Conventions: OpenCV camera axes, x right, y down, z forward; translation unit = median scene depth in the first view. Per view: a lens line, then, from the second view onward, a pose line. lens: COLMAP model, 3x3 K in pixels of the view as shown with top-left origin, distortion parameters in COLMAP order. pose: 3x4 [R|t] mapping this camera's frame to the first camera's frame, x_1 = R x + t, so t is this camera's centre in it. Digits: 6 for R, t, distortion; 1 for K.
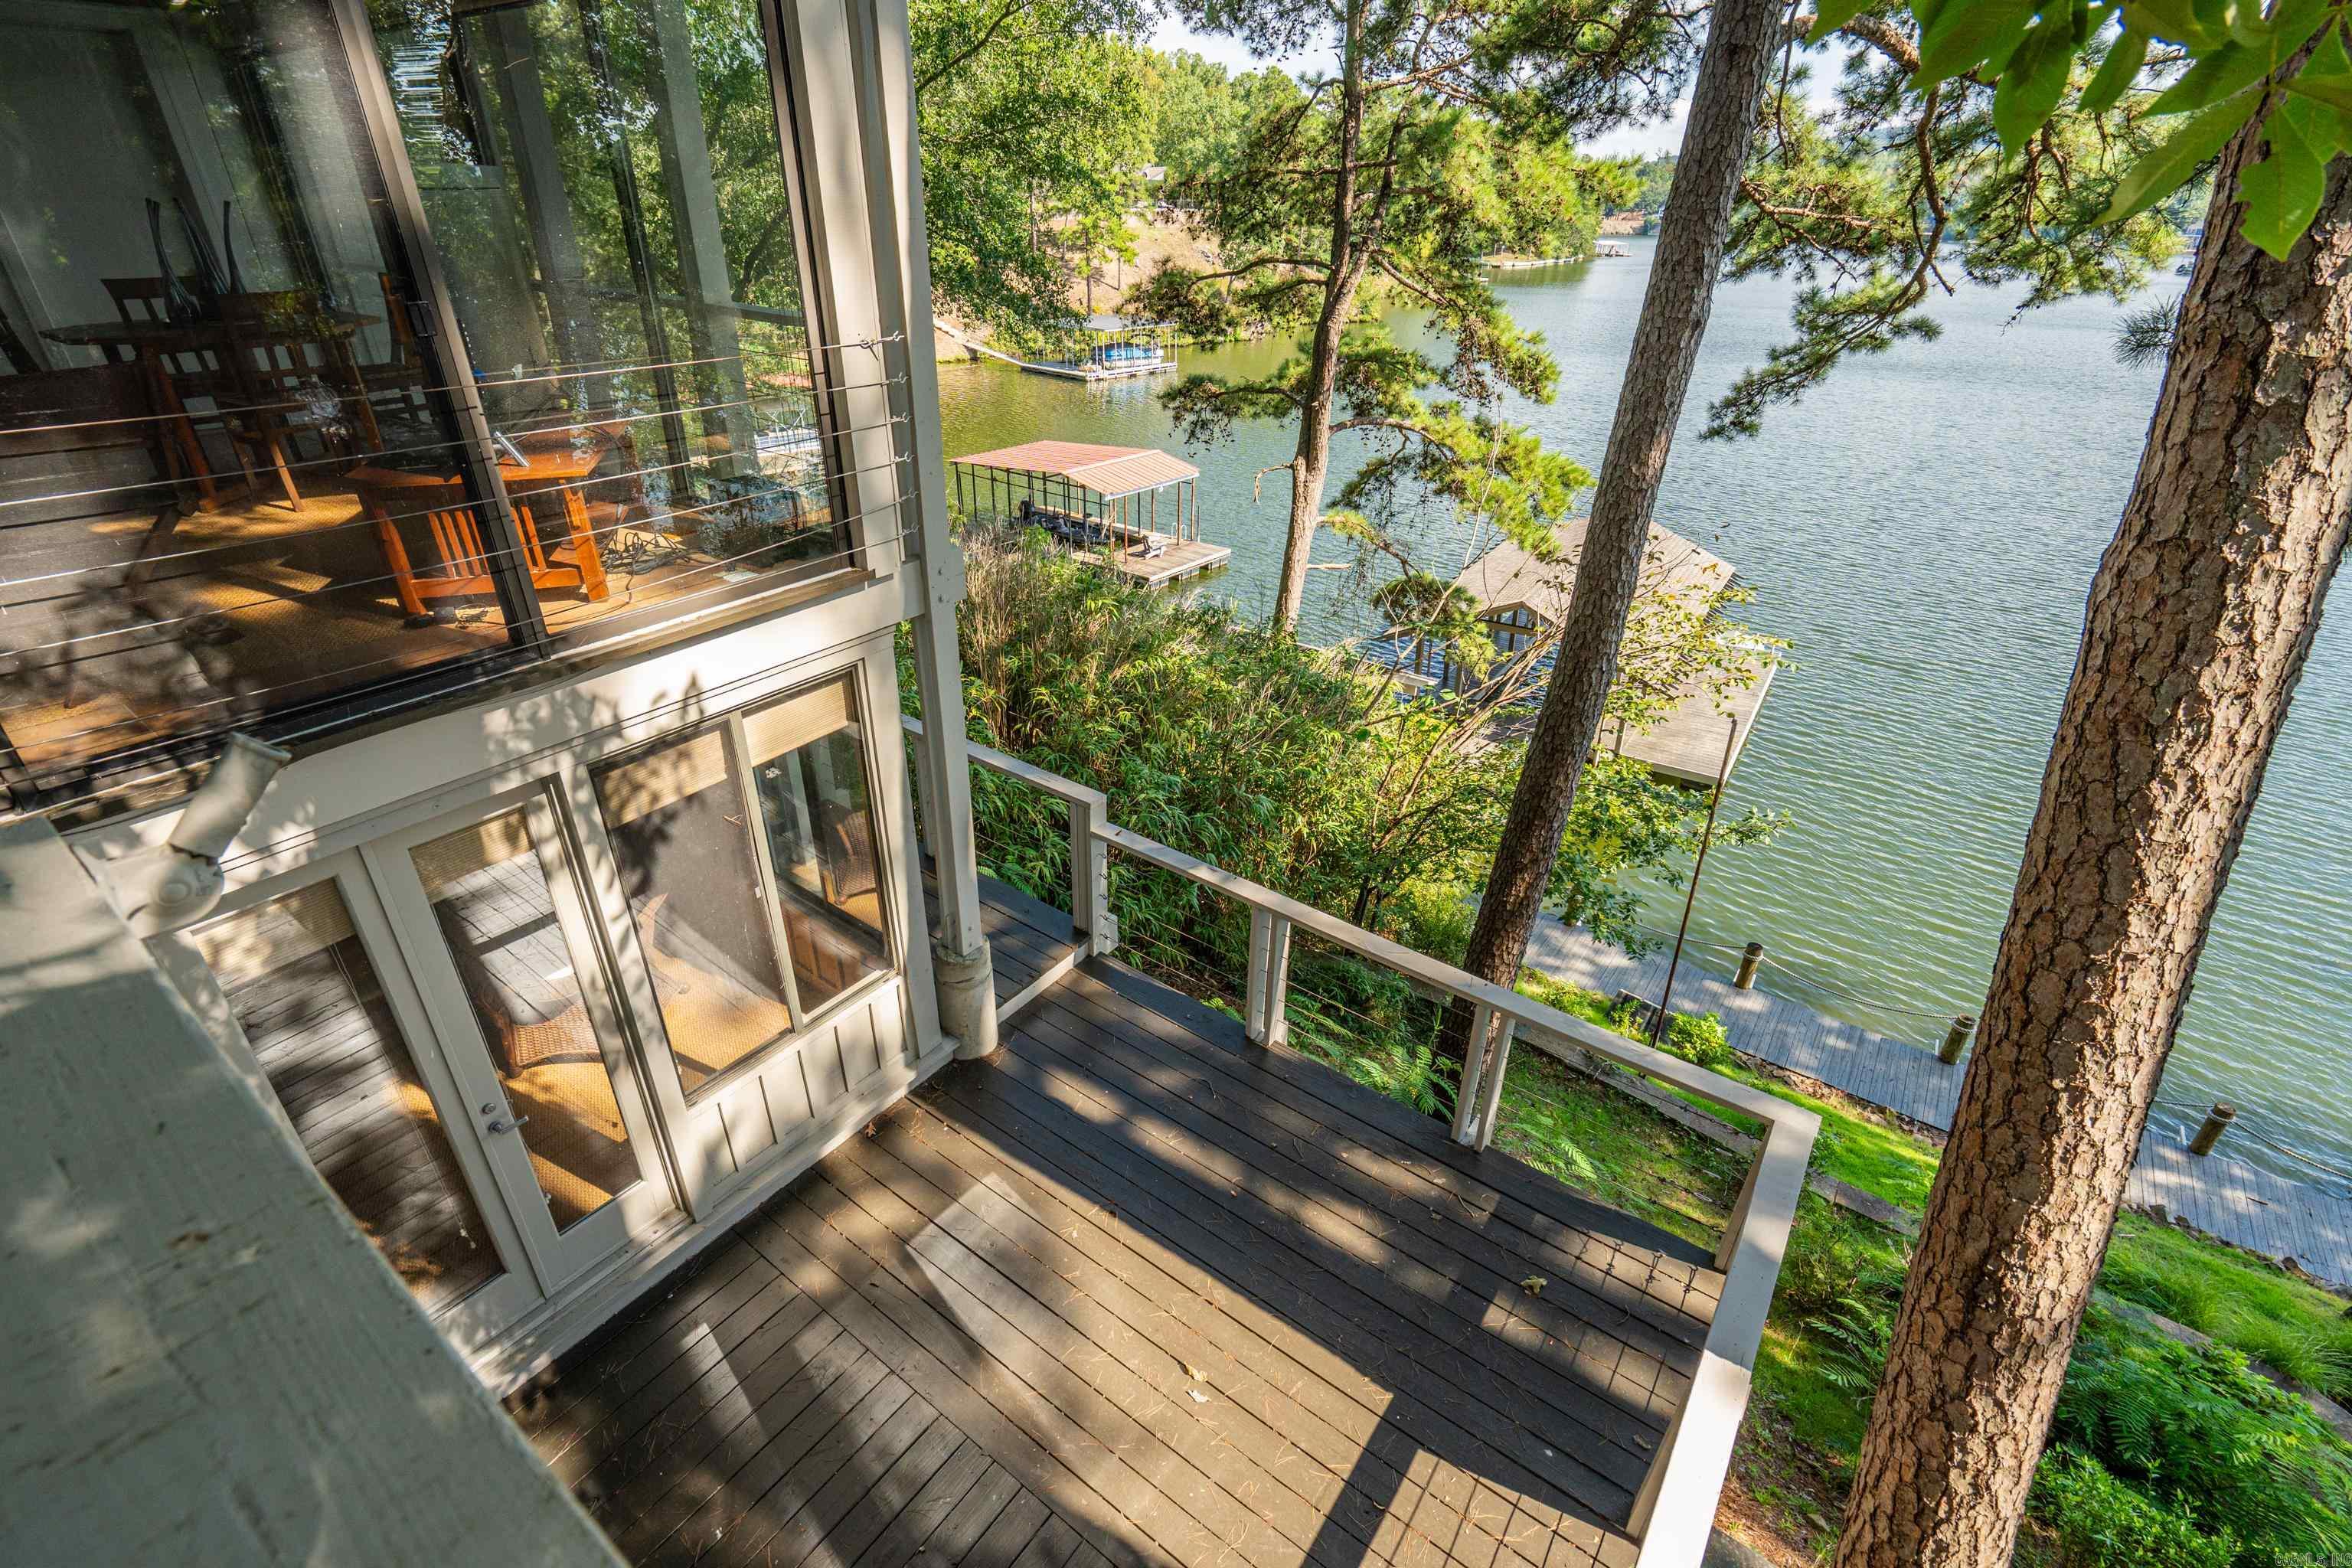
lens RADIAL K [[1073.9, 0, 1157.9], [0, 1073.9, 785.8], [0, 0, 1]] dist [0.002783, -0.000277]
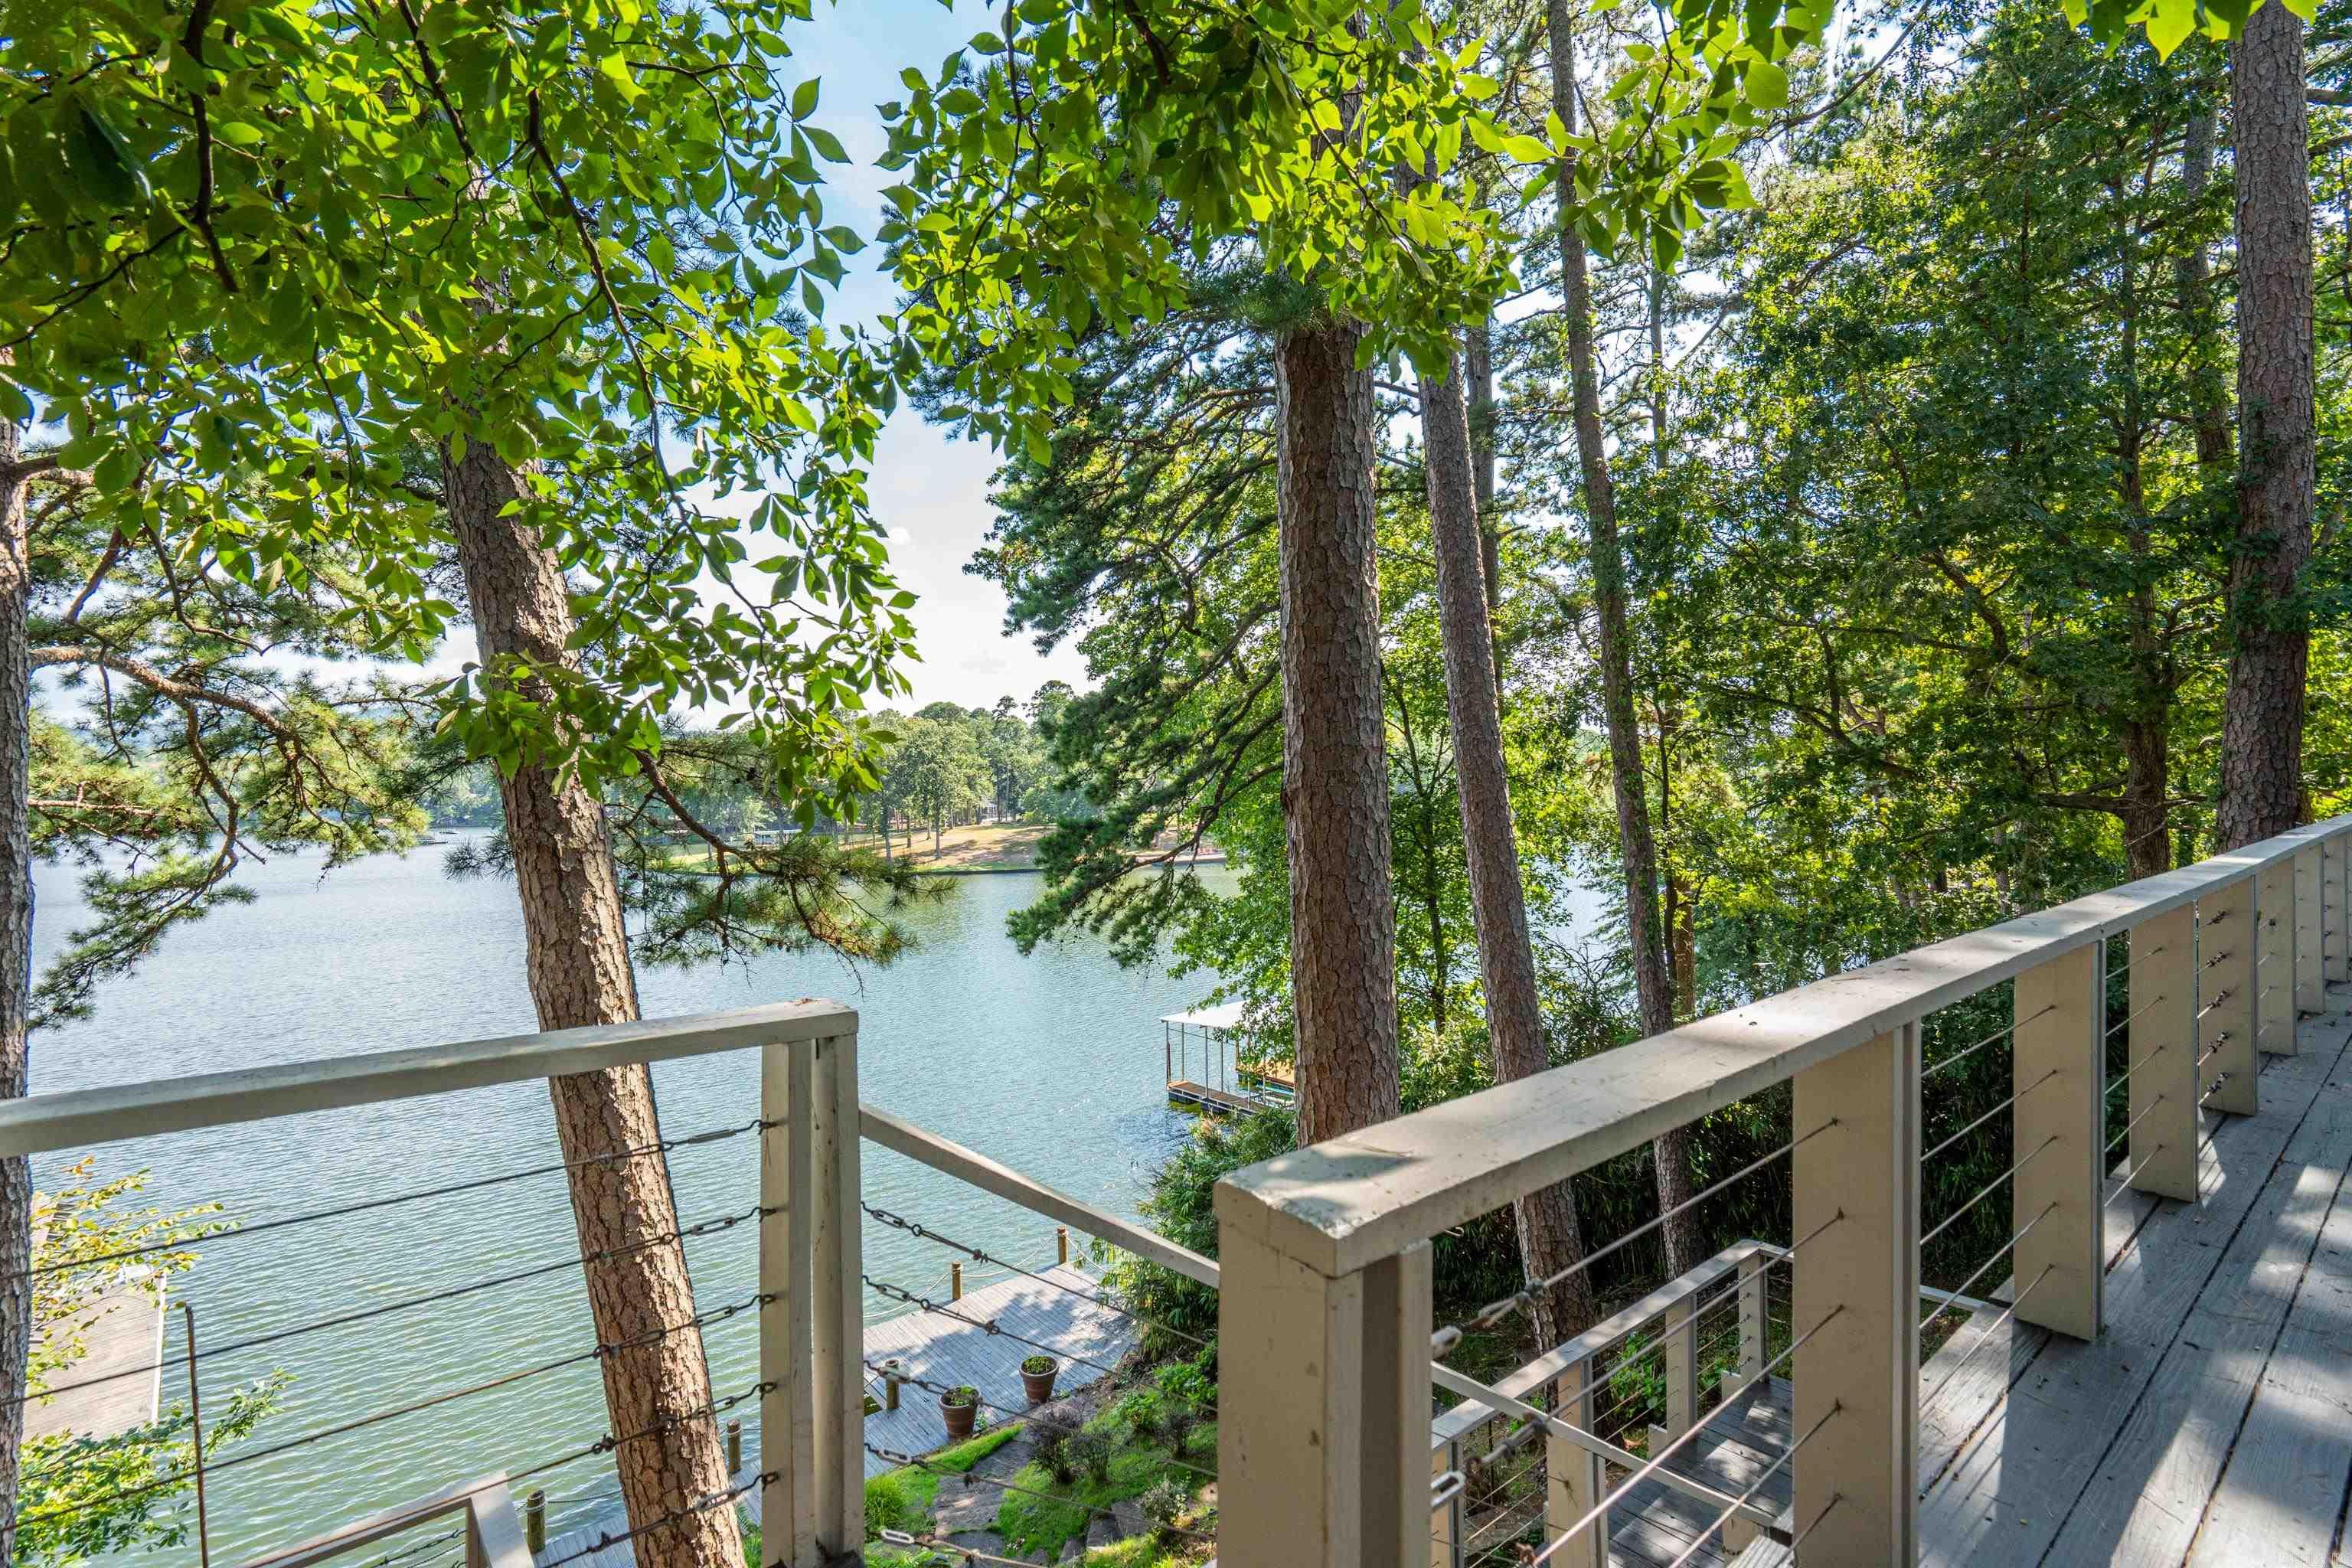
lens RADIAL K [[1073.9, 0, 1145.9], [0, 1073.9, 801.4], [0, 0, 1]] dist [0.002783, -0.000277]
pose [[0.256170, -0.030421, 0.966153, -0.113609], [0.479815, 0.871678, -0.099774, 0.045345], [-0.839139, 0.489134, 0.237894, -0.080799]]
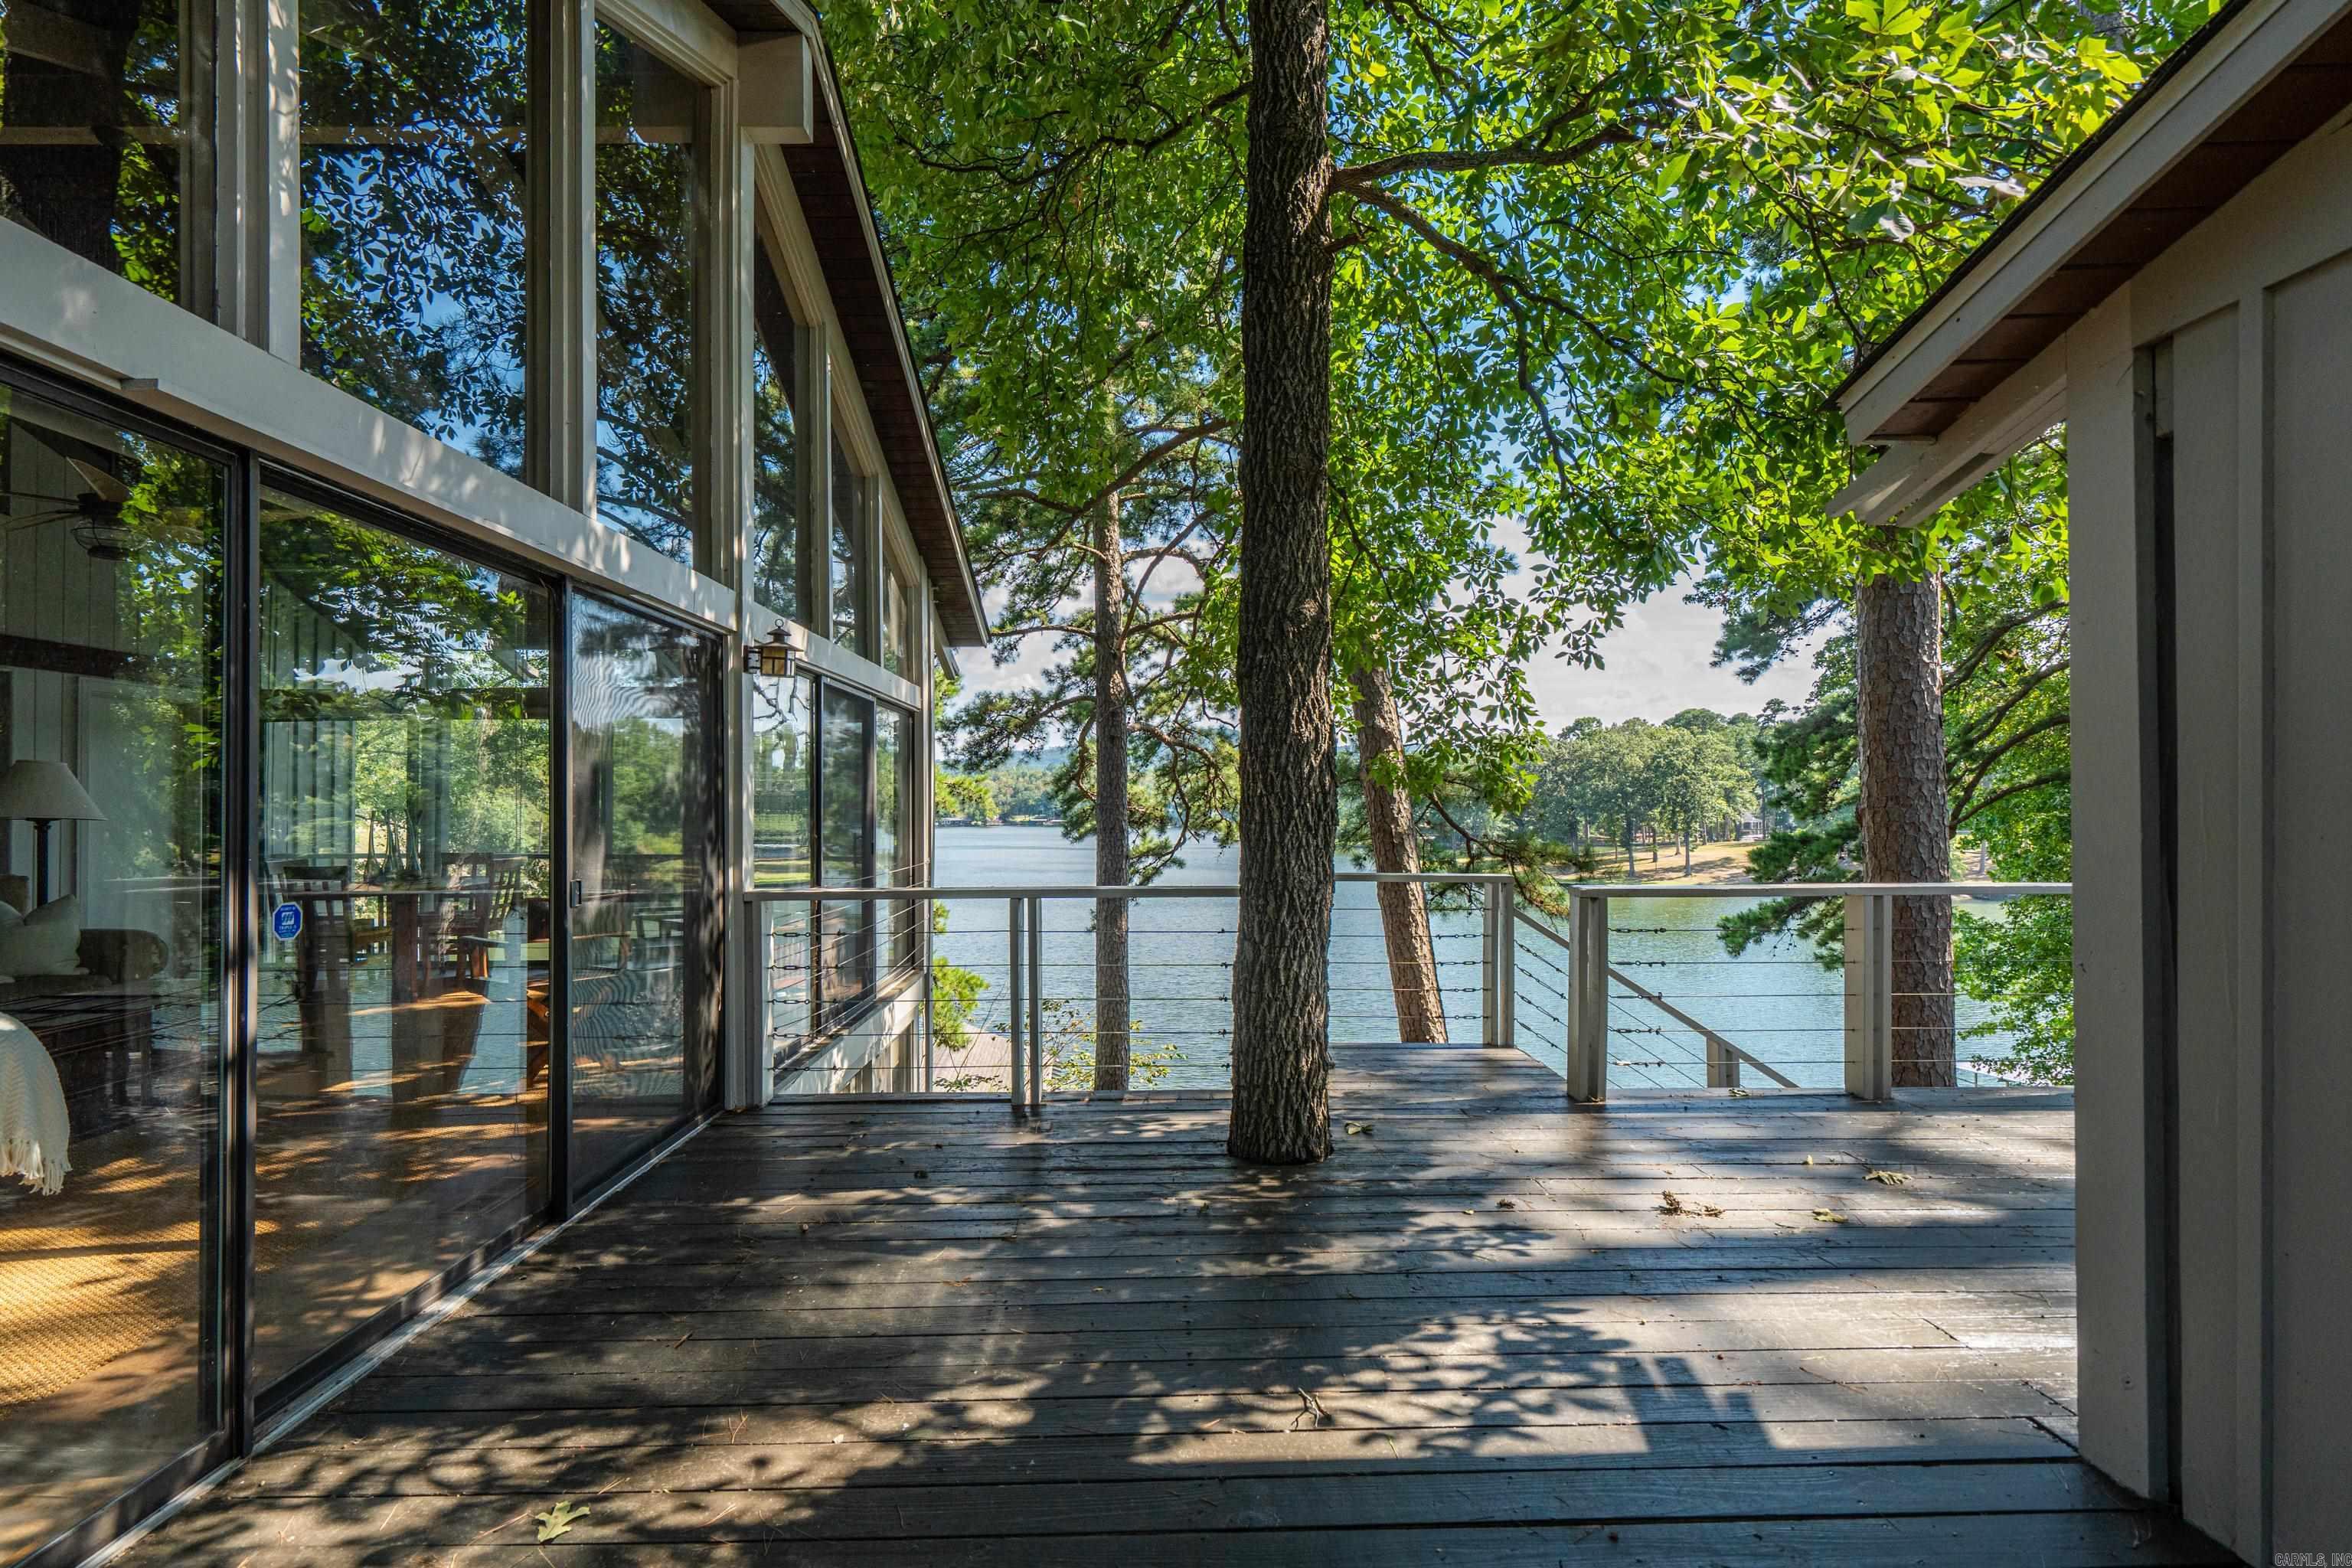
lens RADIAL K [[1073.9, 0, 1147.3], [0, 1073.9, 782.2], [0, 0, 1]] dist [0.002783, -0.000277]
pose [[0.798105, -0.002904, 0.602511, -0.440047], [0.300500, 0.868659, -0.393866, 0.157918], [-0.522233, 0.495401, 0.694154, -0.294908]]
